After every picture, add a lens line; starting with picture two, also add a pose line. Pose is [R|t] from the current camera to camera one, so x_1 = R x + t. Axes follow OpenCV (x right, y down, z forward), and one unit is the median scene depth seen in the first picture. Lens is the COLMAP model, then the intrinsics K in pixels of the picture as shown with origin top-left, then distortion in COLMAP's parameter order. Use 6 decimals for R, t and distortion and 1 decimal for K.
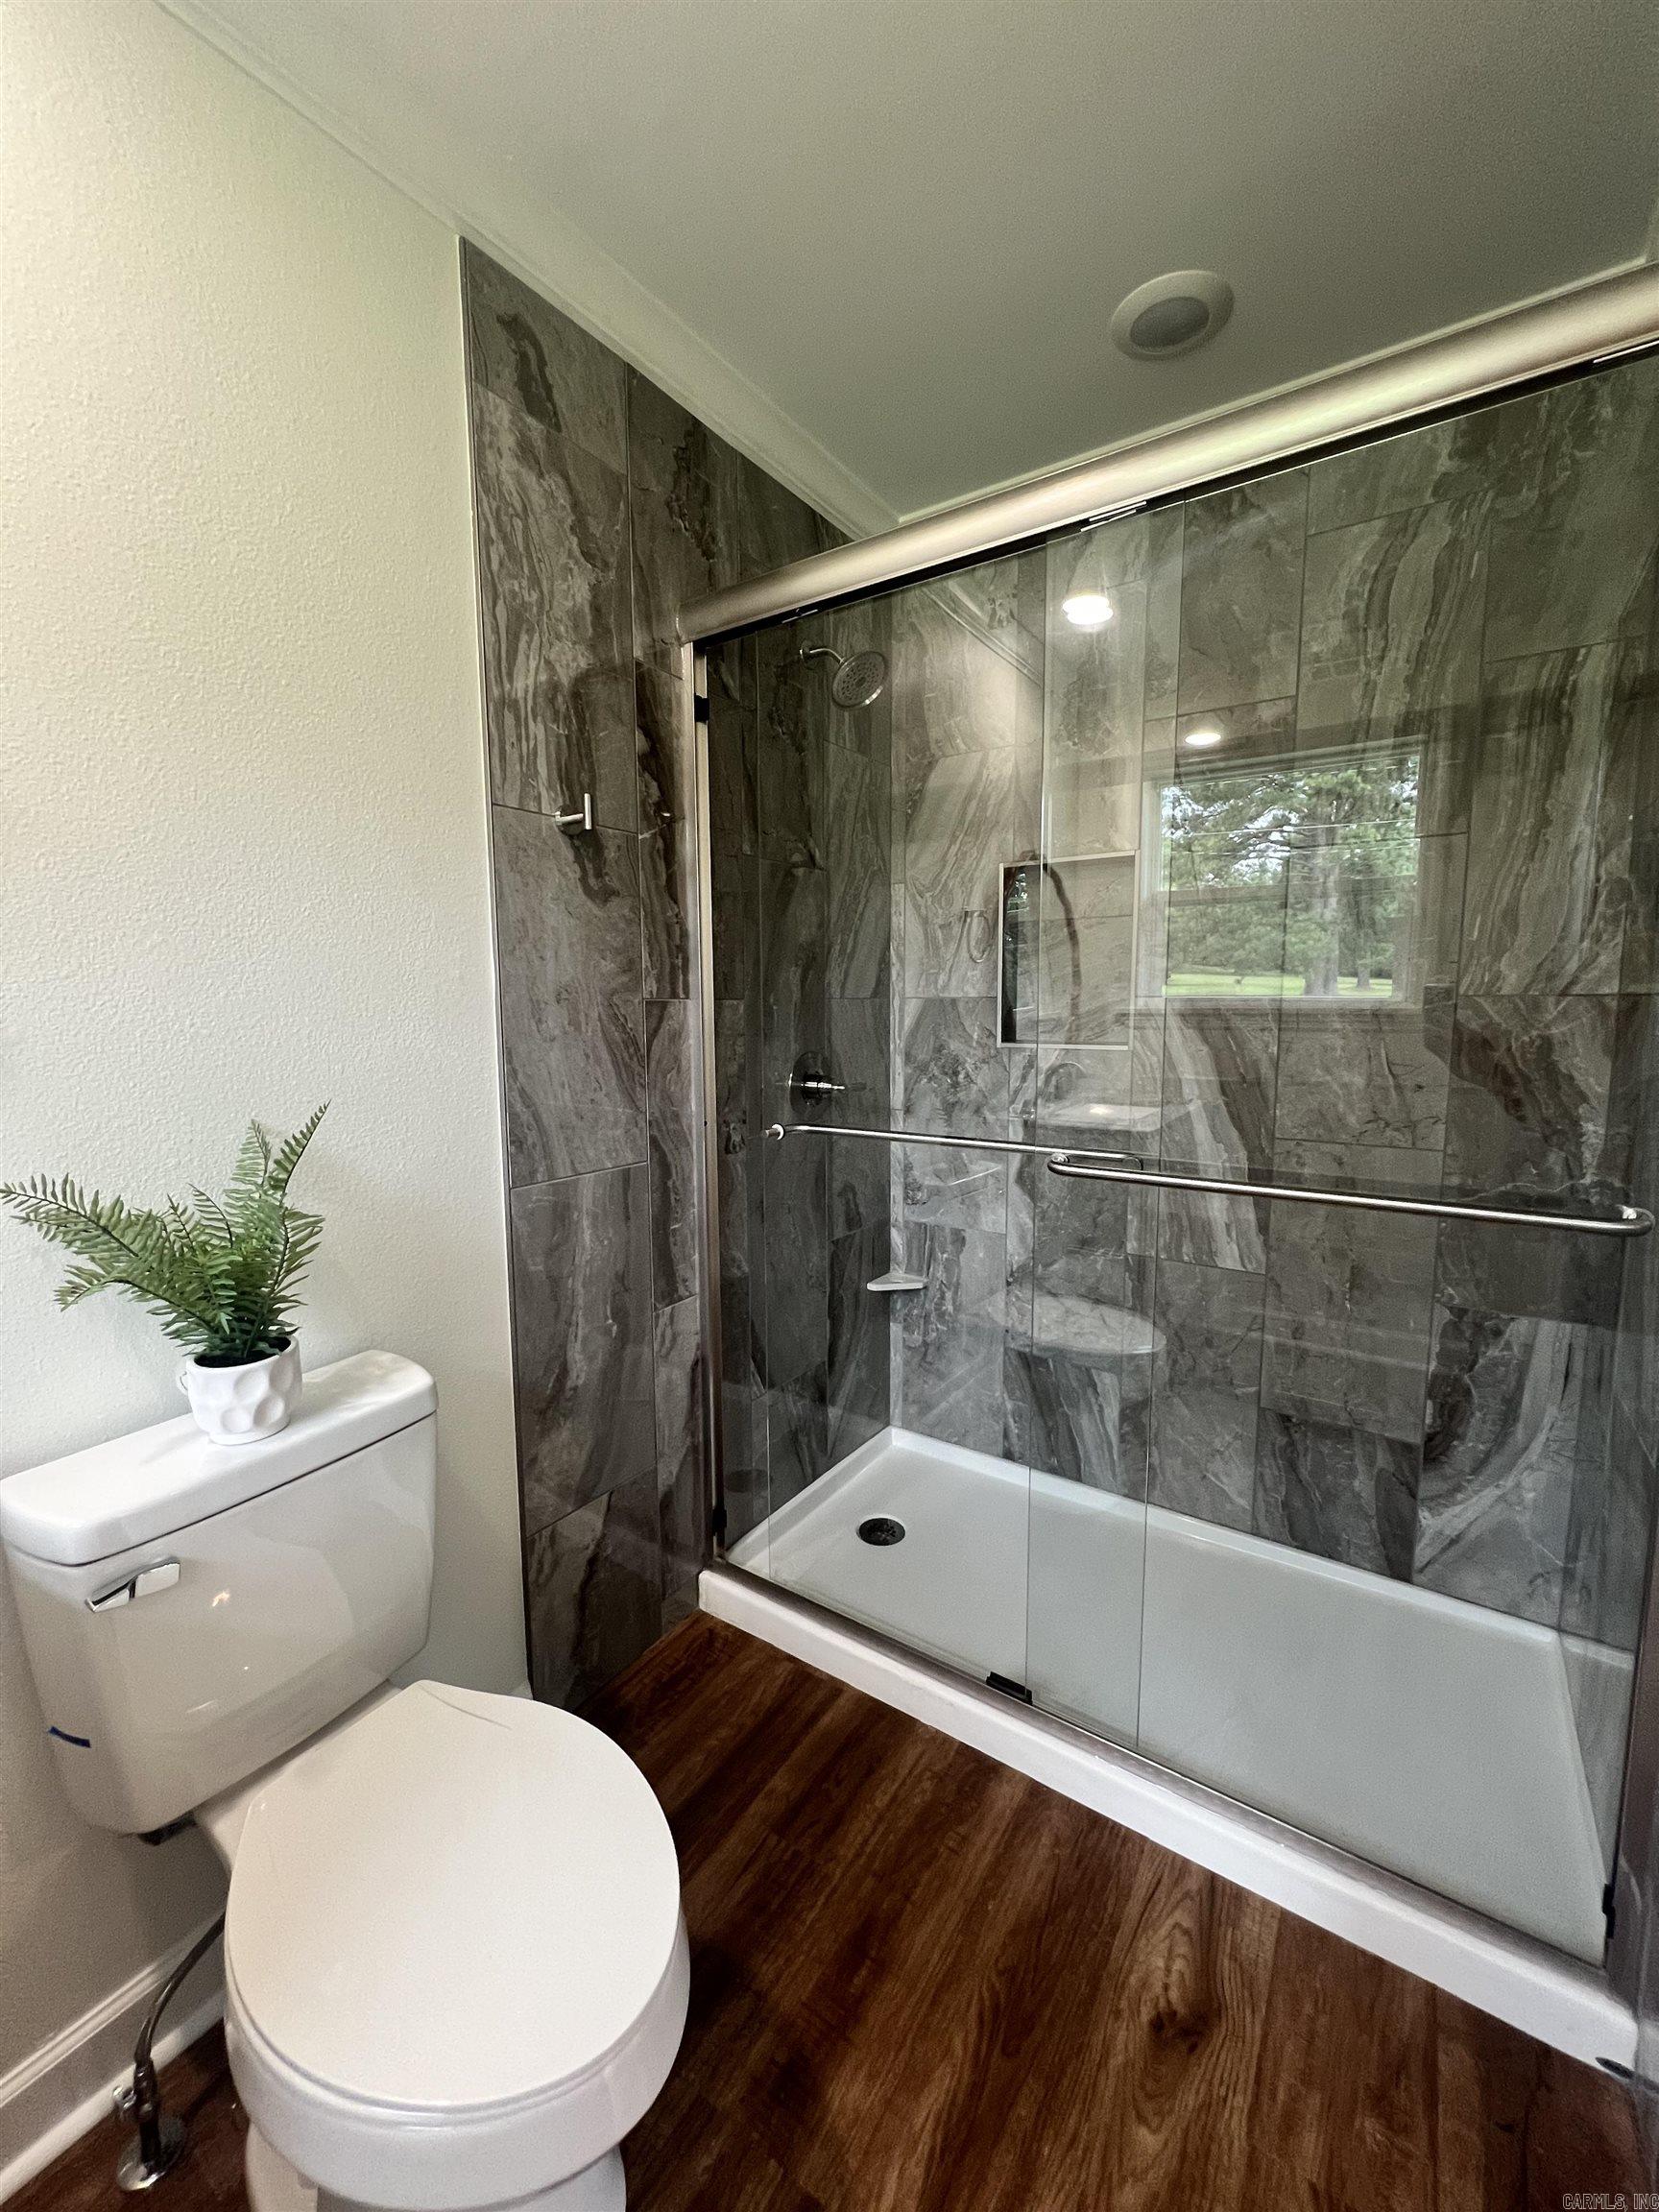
lens RADIAL K [[881.3, 0, 823.6], [0, 881.3, 1099.8], [0, 0, 1]] dist [-0.003556, 0.001151]
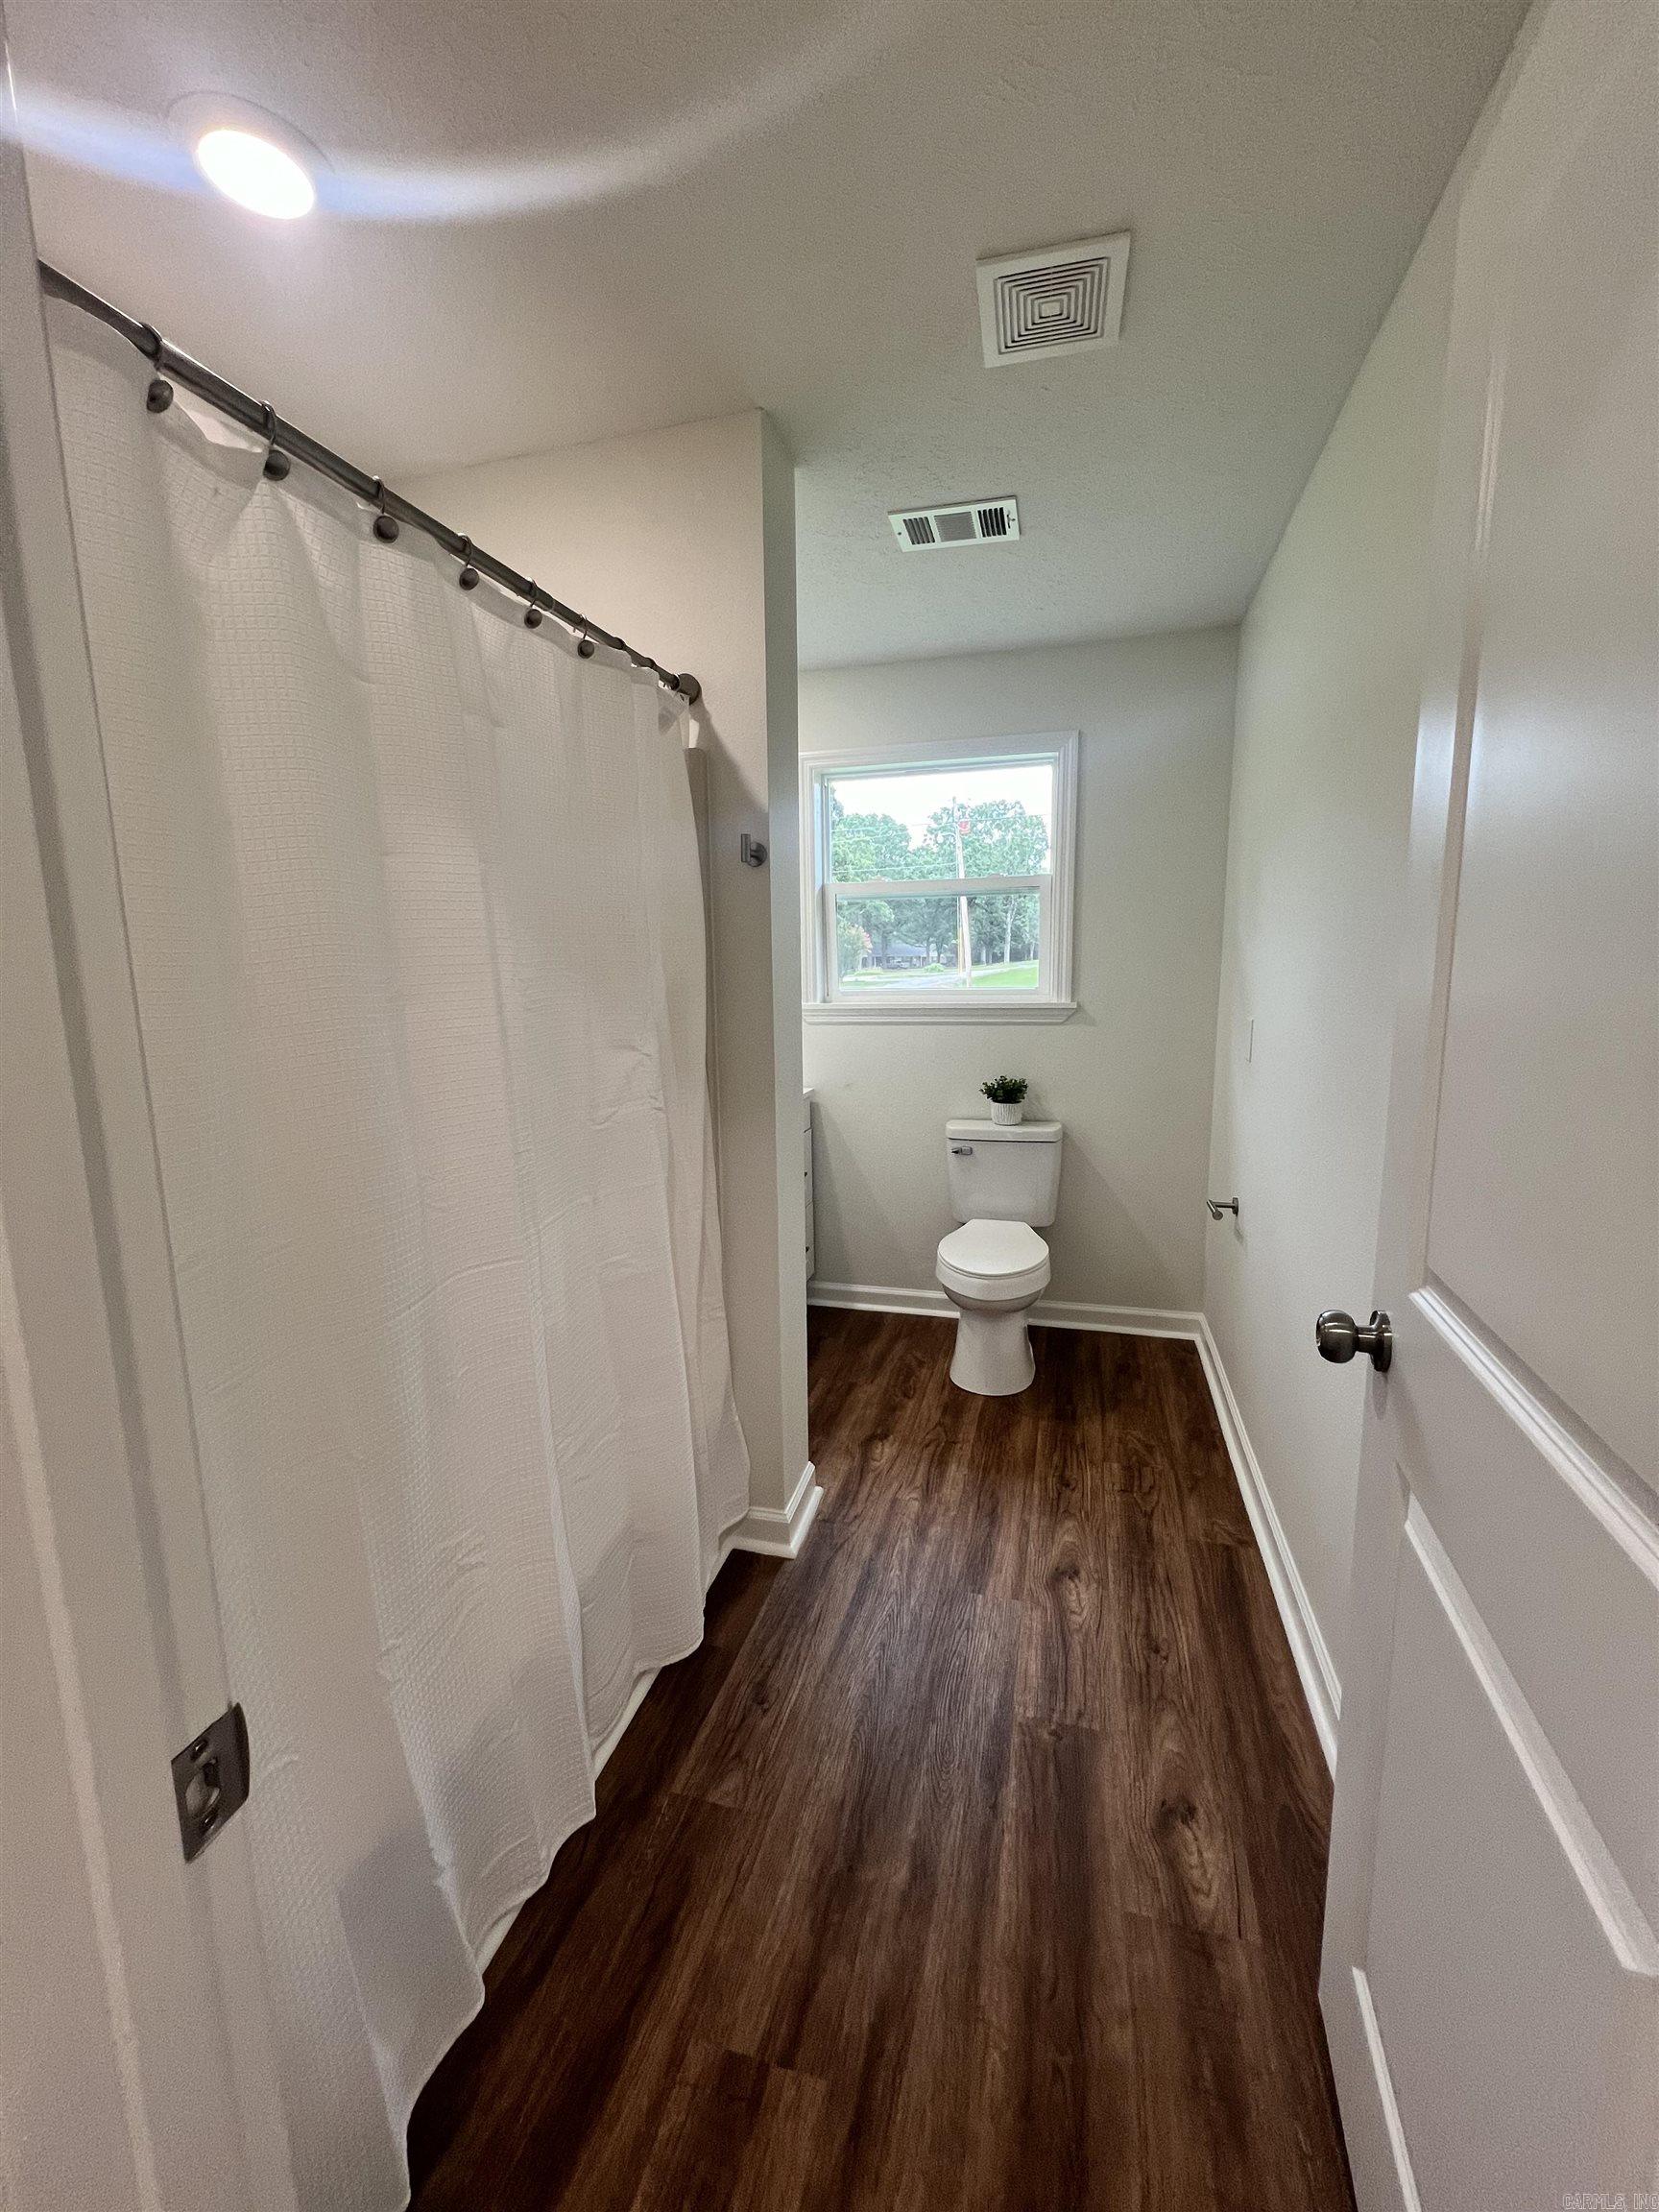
lens RADIAL K [[881.3, 0, 837.0], [0, 881.3, 1096.8], [0, 0, 1]] dist [-0.003556, 0.001151]
pose [[-0.944249, 0.064481, -0.322857, 0.575442], [-0.022148, 0.965972, 0.257697, -0.126163], [0.328487, 0.250481, -0.910690, 0.824737]]
